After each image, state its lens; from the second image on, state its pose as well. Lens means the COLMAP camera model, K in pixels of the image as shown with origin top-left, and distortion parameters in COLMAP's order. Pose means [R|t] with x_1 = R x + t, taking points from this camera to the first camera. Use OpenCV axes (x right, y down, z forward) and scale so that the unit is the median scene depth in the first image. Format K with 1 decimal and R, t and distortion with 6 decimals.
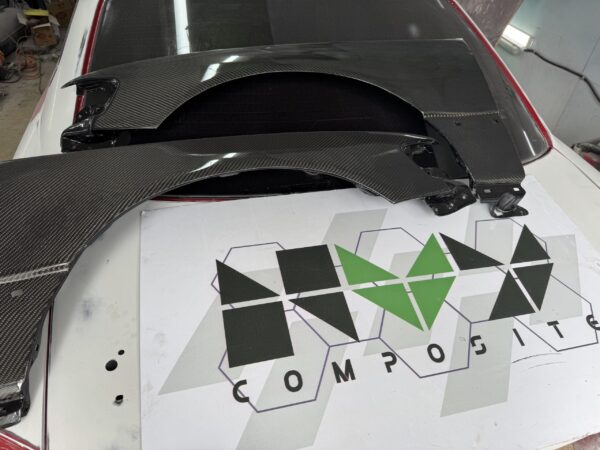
lens RADIAL K [[429.1, 0, 300.0], [0, 429.1, 225.0], [0, 0, 1]] dist [0.121457, -0.236754]
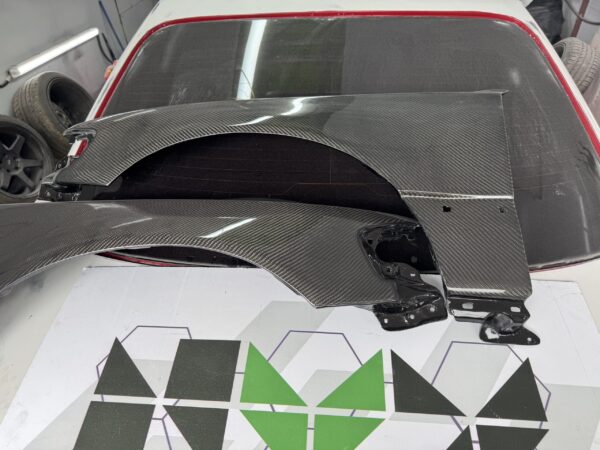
lens RADIAL K [[429.4, 0, 300.0], [0, 429.4, 225.0], [0, 0, 1]] dist [-0.001946, -0.002274]
pose [[0.945824, 0.110664, -0.305239, 0.393899], [-0.130554, 0.990398, -0.045471, -0.152120], [0.297276, 0.082857, 0.951190, 0.227142]]
